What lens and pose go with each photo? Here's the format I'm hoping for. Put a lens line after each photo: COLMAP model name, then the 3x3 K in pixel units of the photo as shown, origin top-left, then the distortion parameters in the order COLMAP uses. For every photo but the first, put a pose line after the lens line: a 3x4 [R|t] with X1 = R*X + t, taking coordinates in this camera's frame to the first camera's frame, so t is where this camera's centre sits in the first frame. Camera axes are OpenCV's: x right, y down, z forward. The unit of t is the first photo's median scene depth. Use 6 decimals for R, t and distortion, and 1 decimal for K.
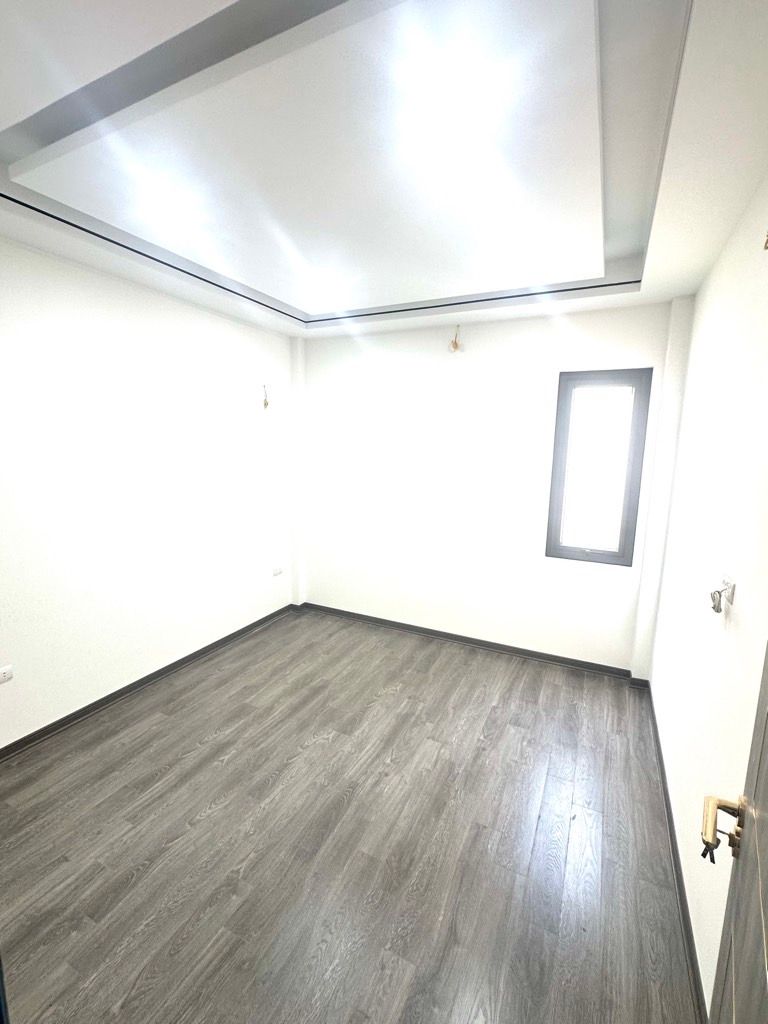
lens RADIAL K [[441.2, 0, 384.3], [0, 441.2, 506.7], [0, 0, 1]] dist [0.026186, -0.000090]
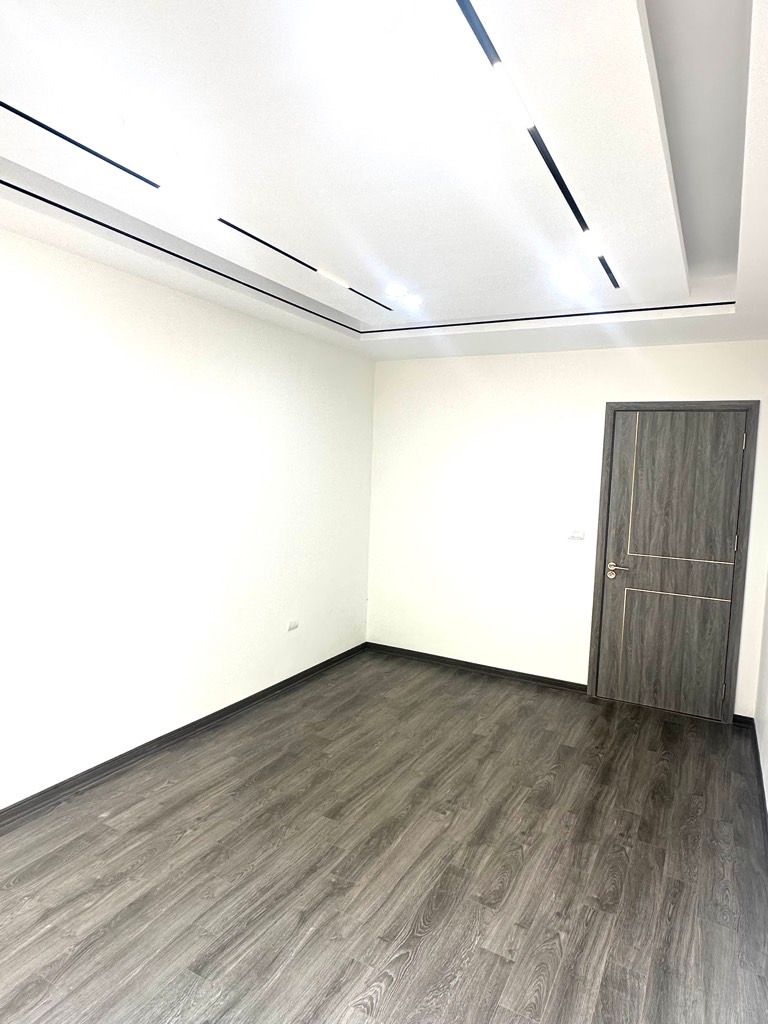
lens RADIAL K [[629.4, 0, 371.5], [0, 629.4, 520.6], [0, 0, 1]] dist [0.010307, 0.001106]
pose [[0.999584, 0.021405, -0.019337, -0.196035], [-0.022501, 0.998044, -0.058323, 0.049297], [0.018051, 0.058734, 0.998110, -0.372526]]
